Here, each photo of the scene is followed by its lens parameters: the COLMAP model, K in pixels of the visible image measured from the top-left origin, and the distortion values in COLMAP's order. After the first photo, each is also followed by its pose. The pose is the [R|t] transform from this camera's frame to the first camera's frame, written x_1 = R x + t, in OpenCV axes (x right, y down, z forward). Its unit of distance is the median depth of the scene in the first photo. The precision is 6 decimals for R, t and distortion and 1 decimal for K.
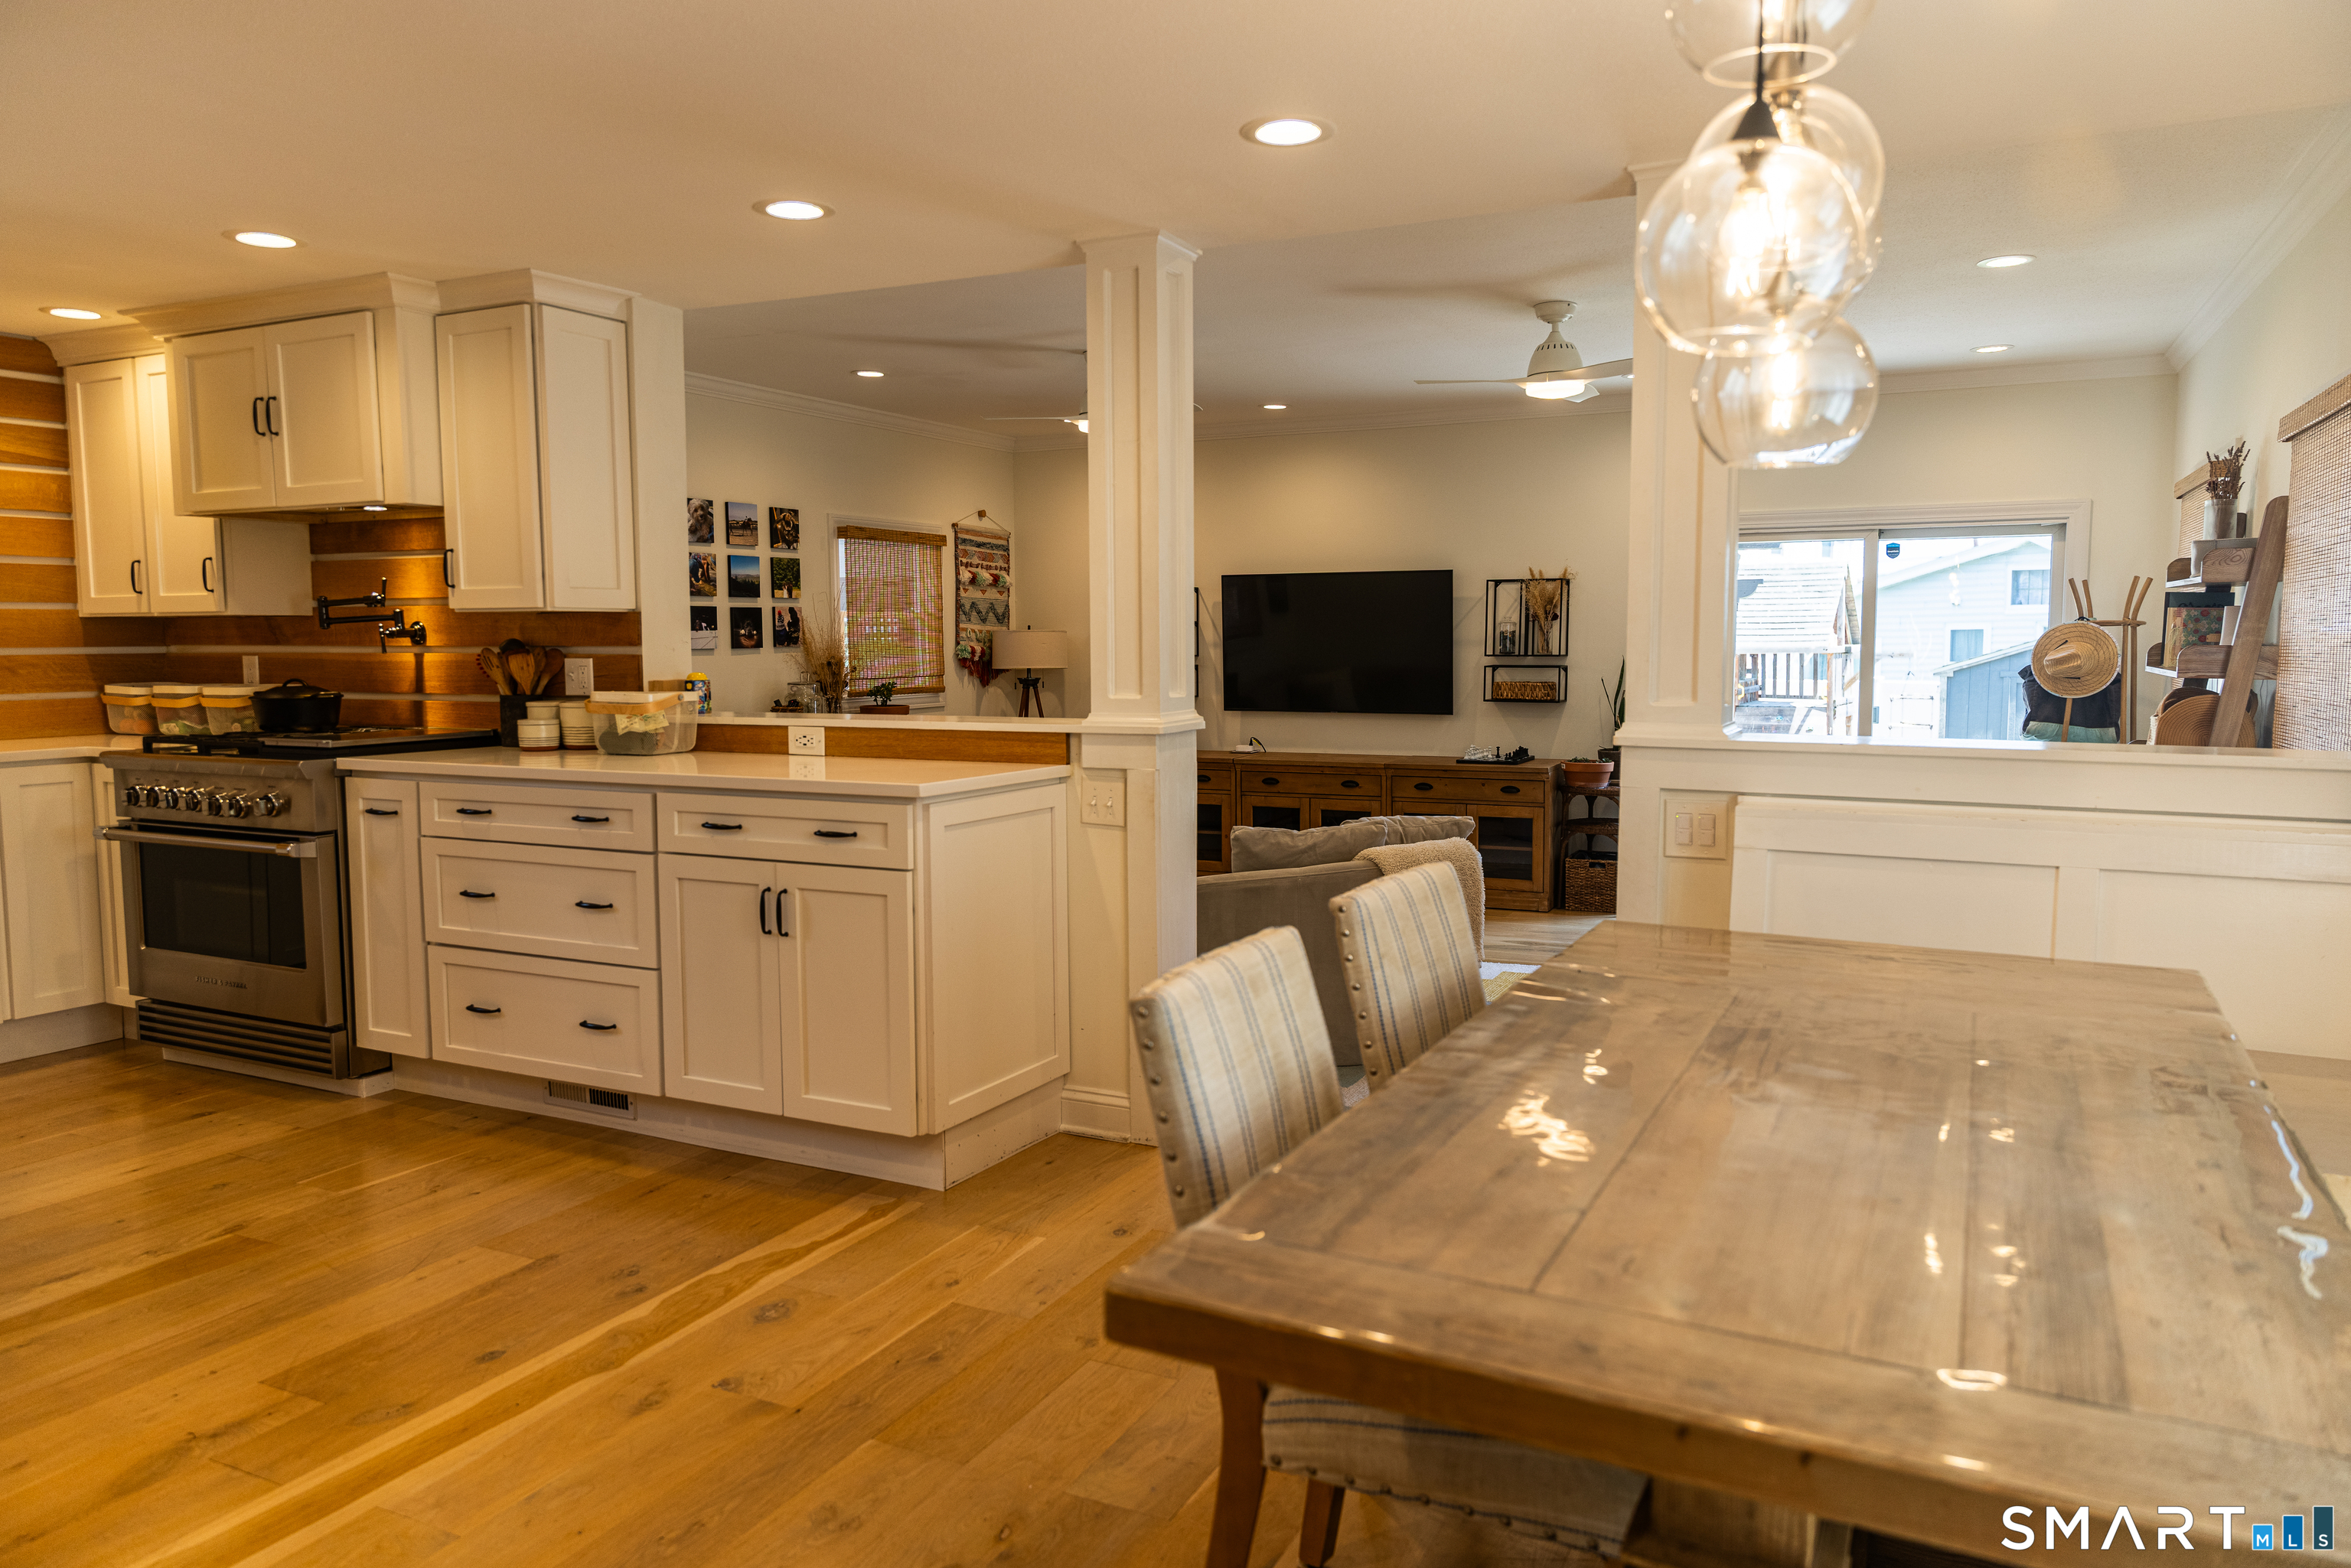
lens RADIAL K [[1576.0, 0, 1171.1], [0, 1576.0, 768.2], [0, 0, 1]] dist [0.000854, -0.003647]
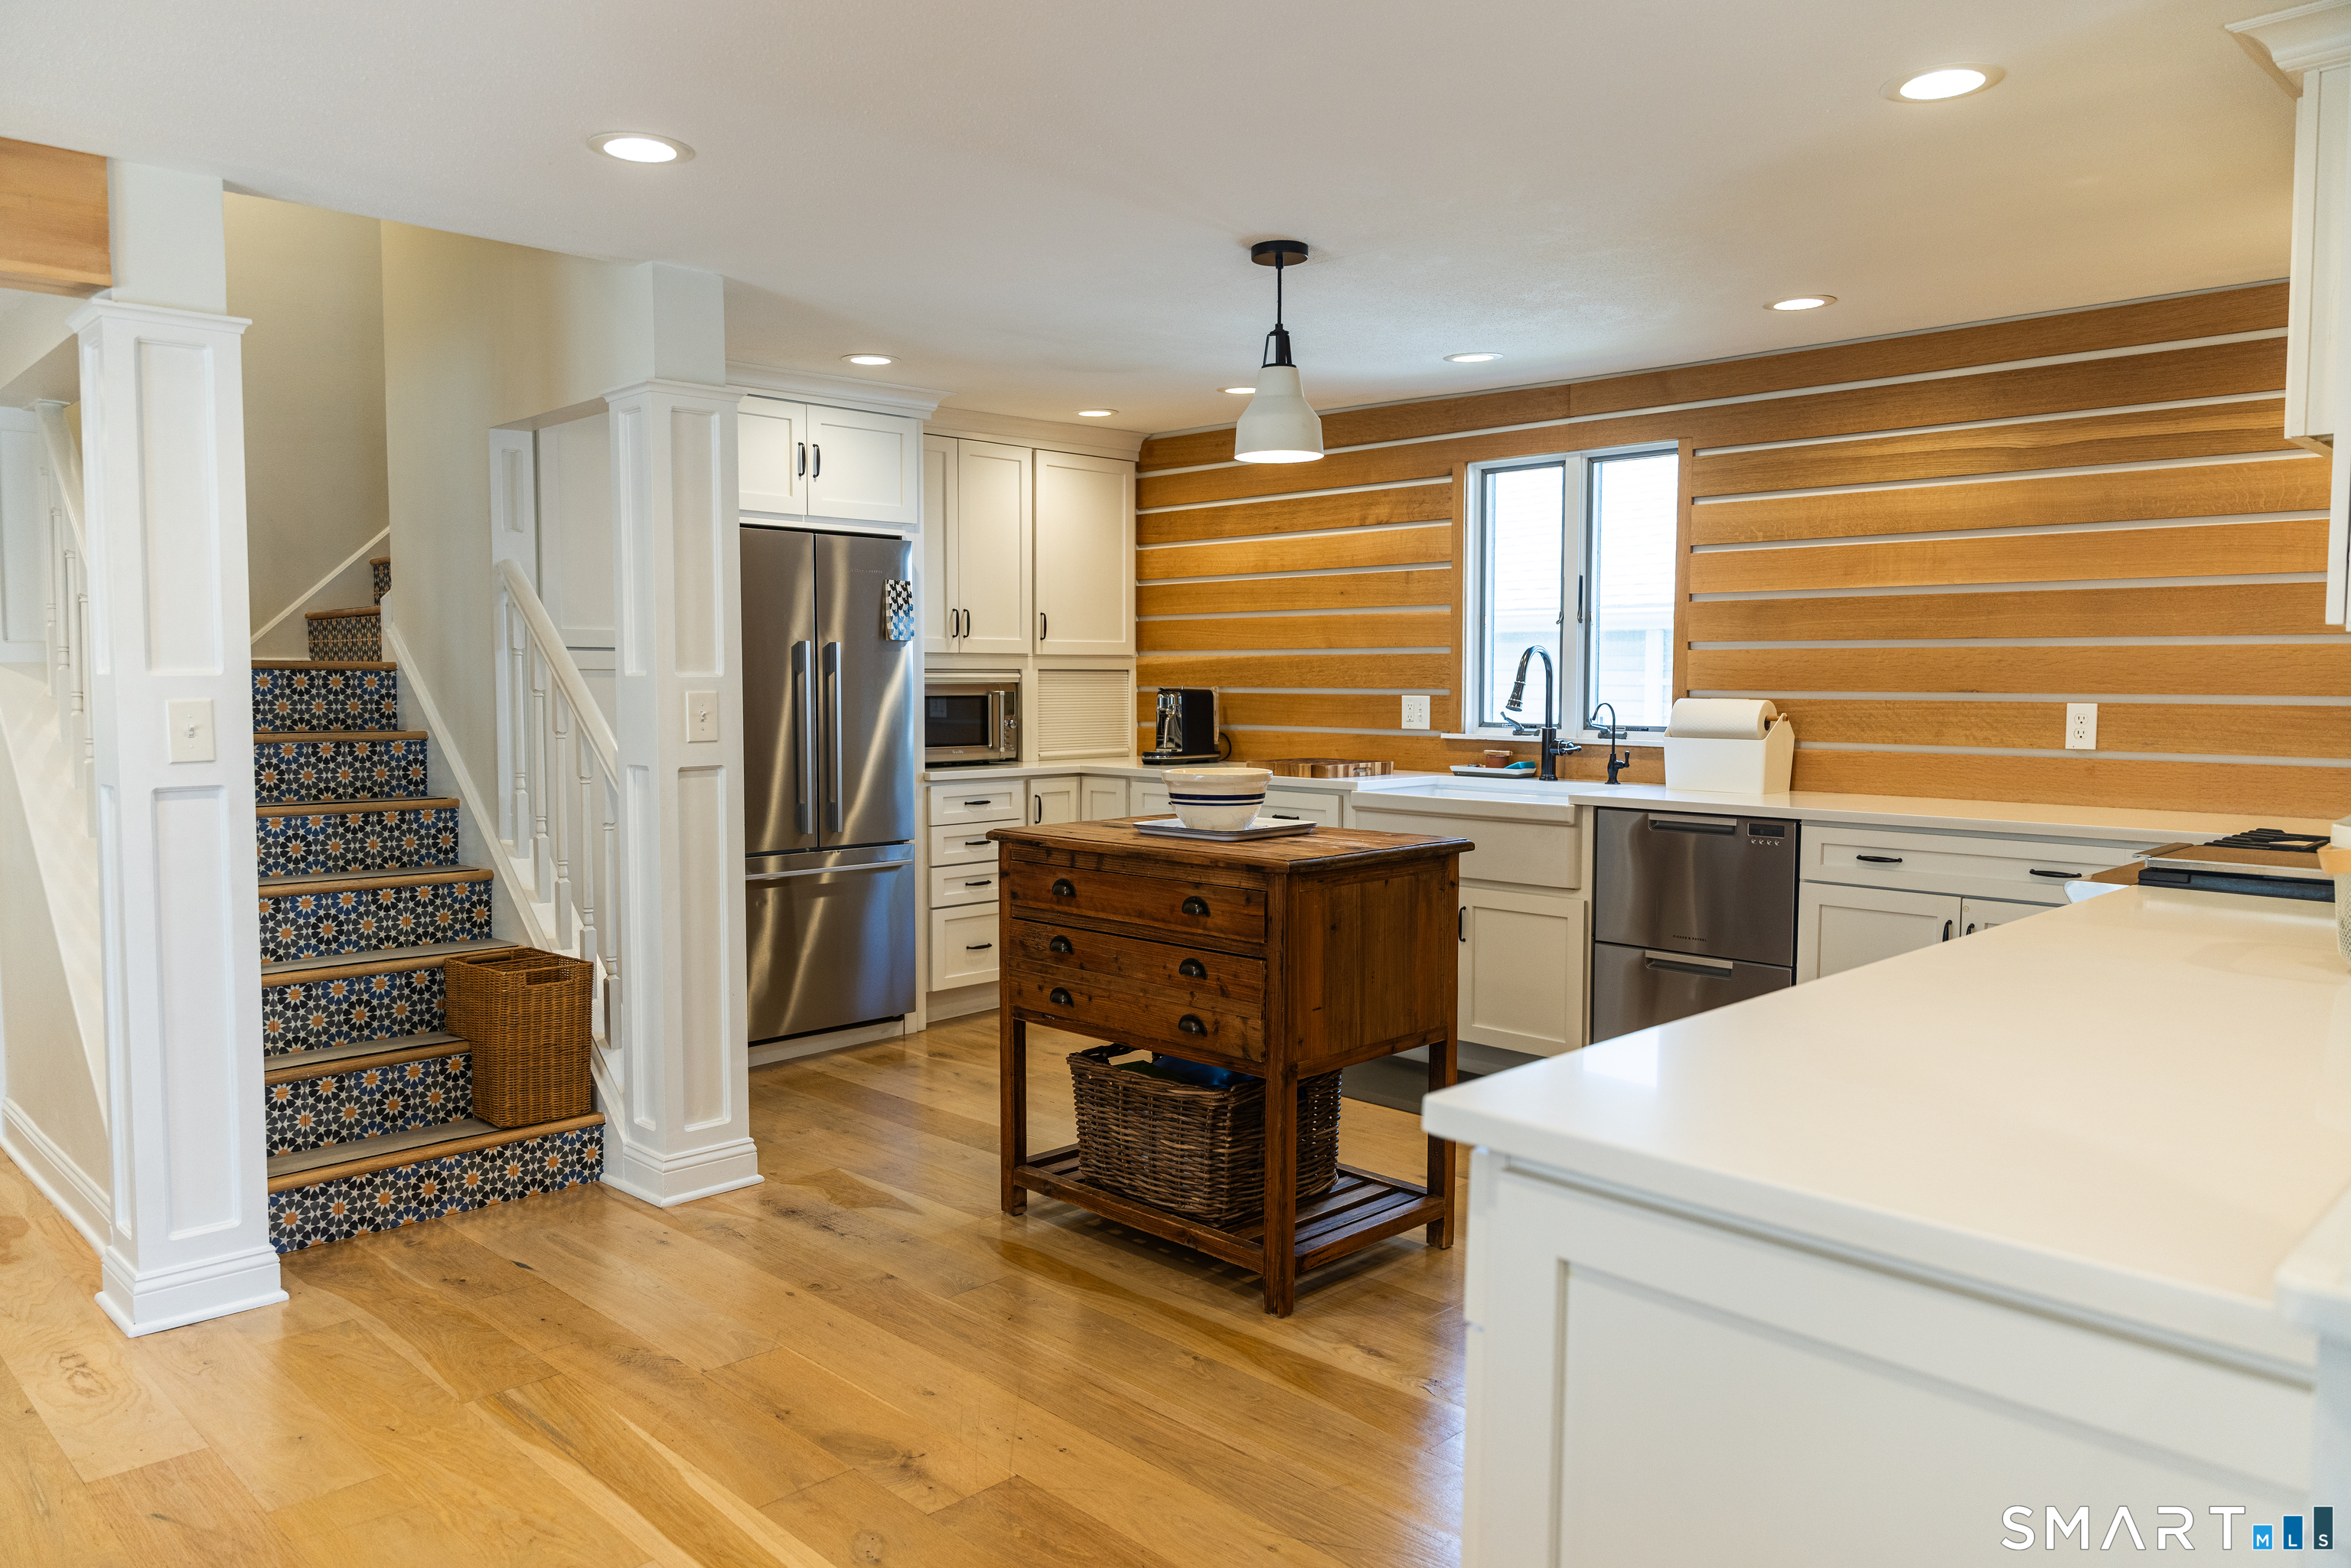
lens RADIAL K [[1576.0, 0, 1177.4], [0, 1576.0, 778.0], [0, 0, 1]] dist [0.000854, -0.003647]
pose [[-0.323433, 0.063485, -0.944119, 0.123087], [-0.081945, 0.992119, 0.094785, -0.058502], [0.942696, 0.108022, -0.315682, 0.663982]]
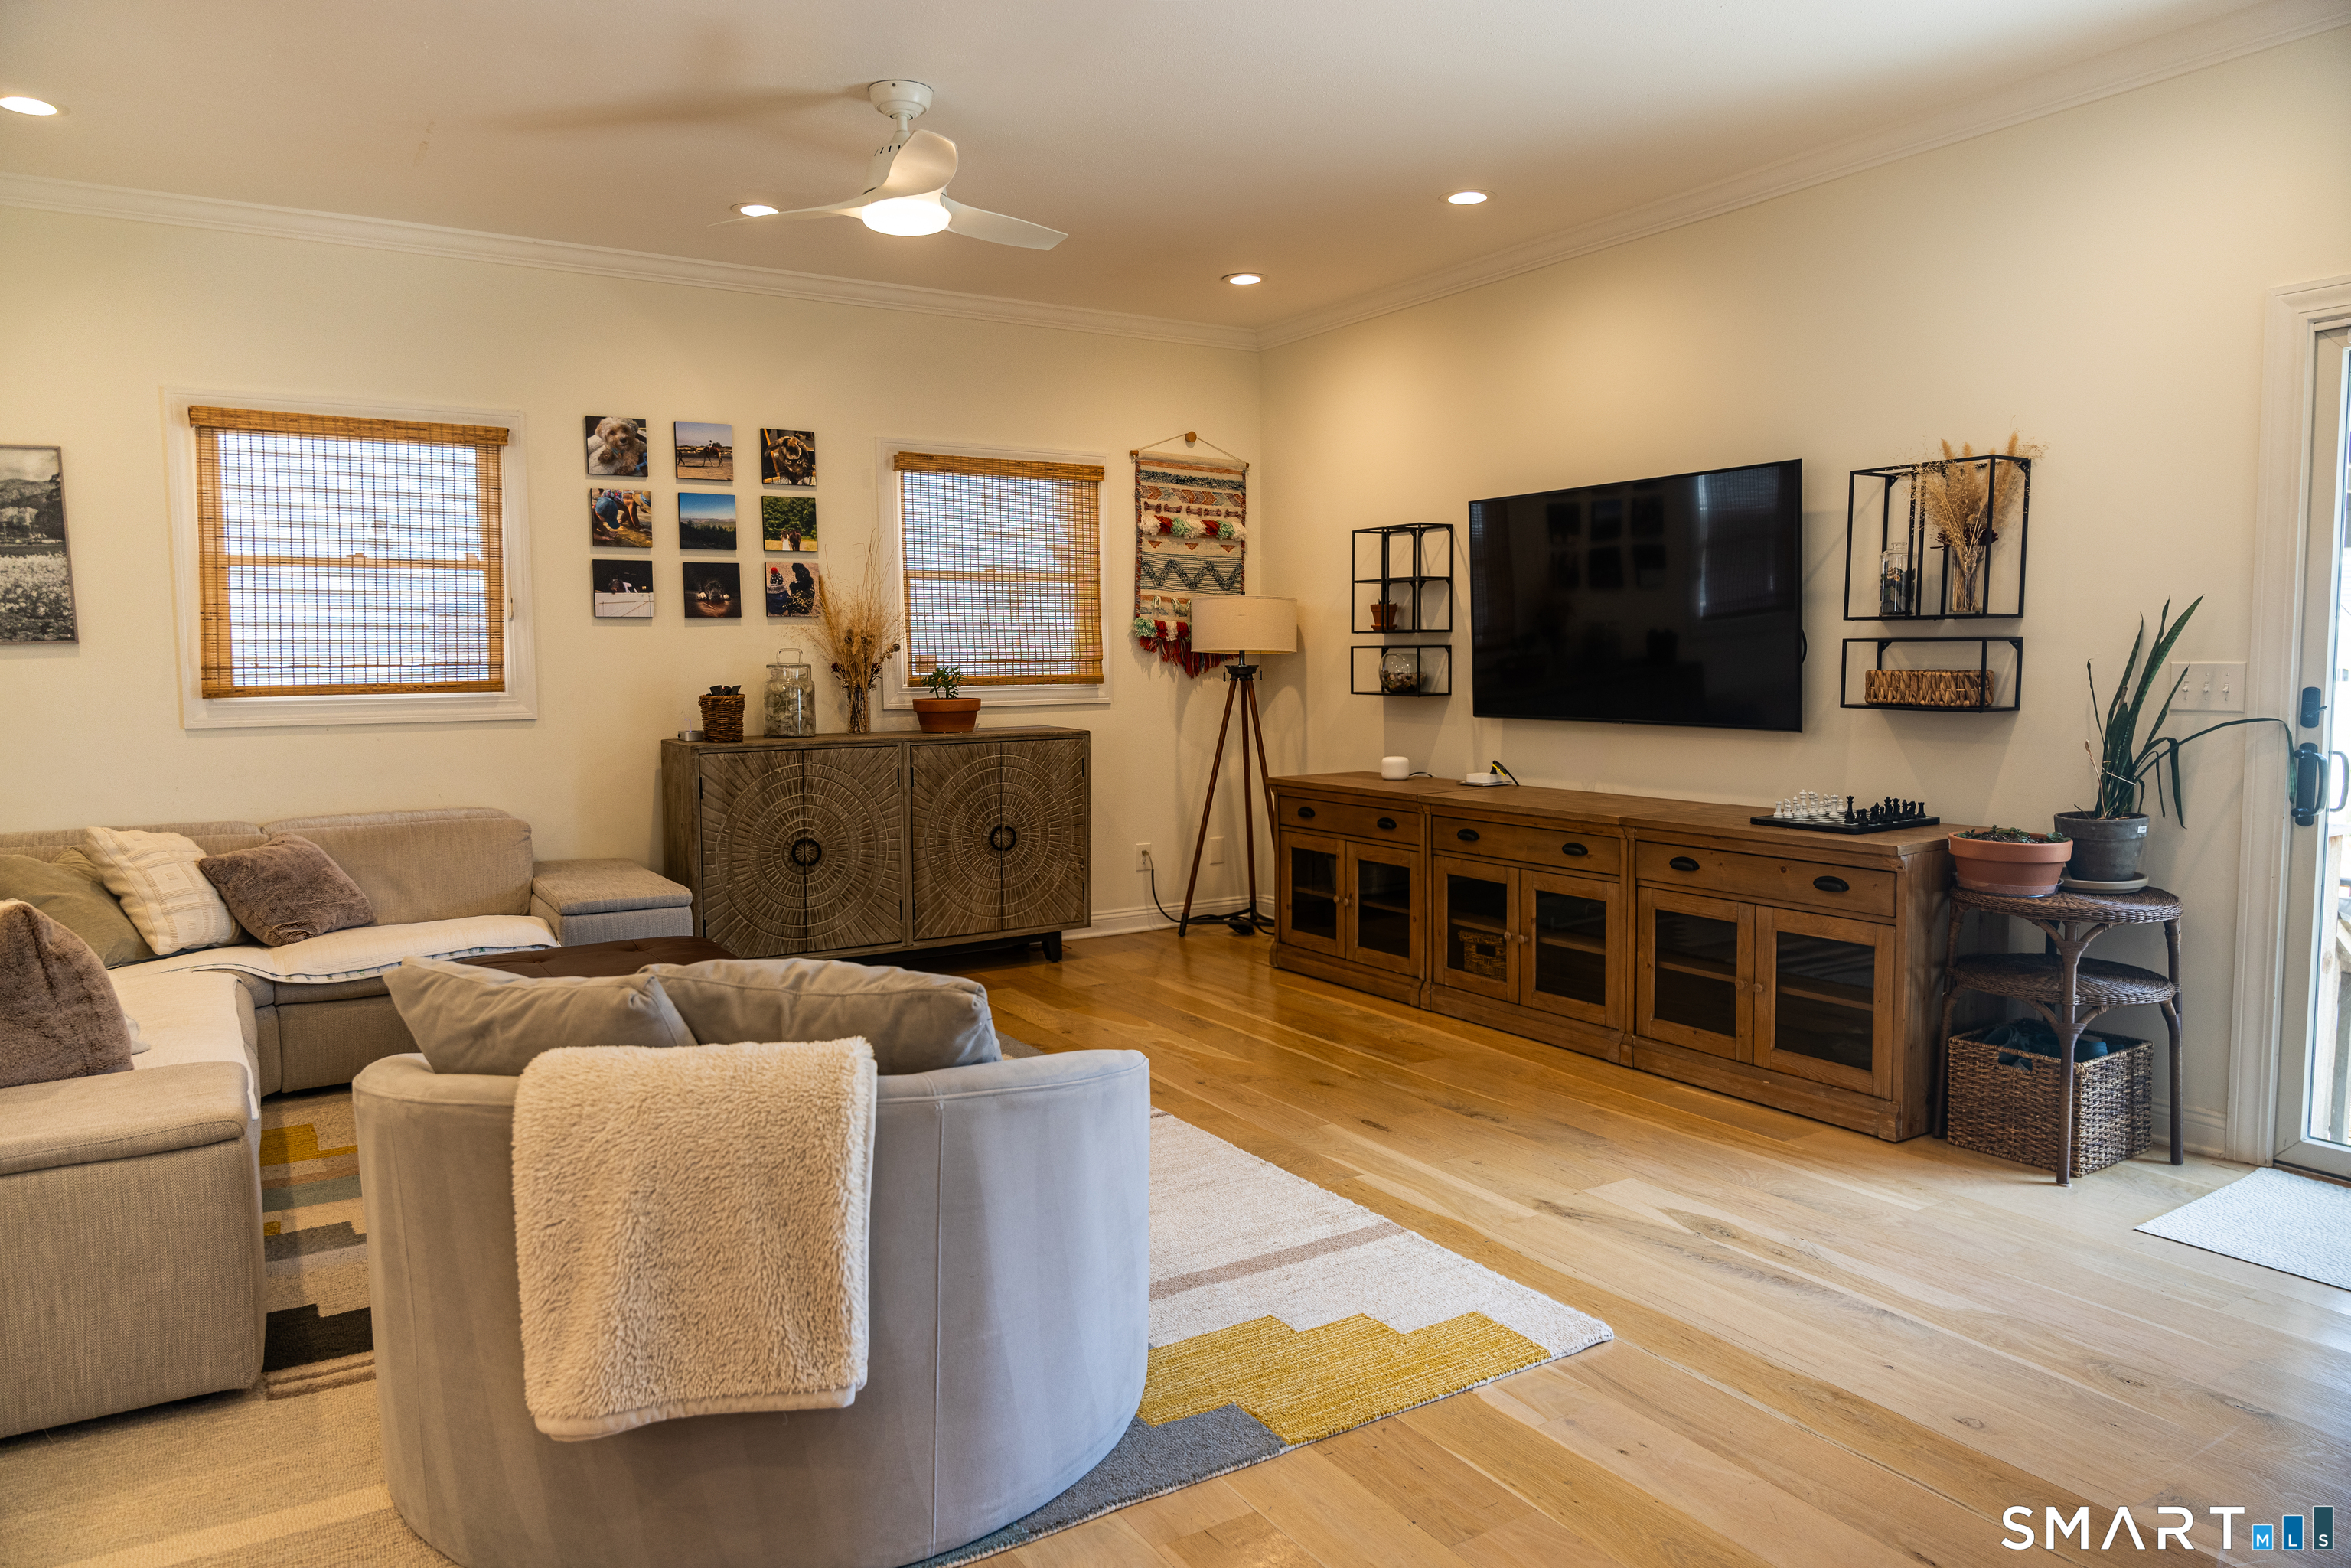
lens RADIAL K [[1520.1, 0, 1173.7], [0, 1520.1, 778.0], [0, 0, 1]] dist [0.003641, -0.006297]
pose [[0.849934, 0.041810, -0.525227, 0.448928], [-0.040580, 0.999080, 0.013863, -0.028035], [0.525323, 0.009531, 0.850849, 0.747472]]
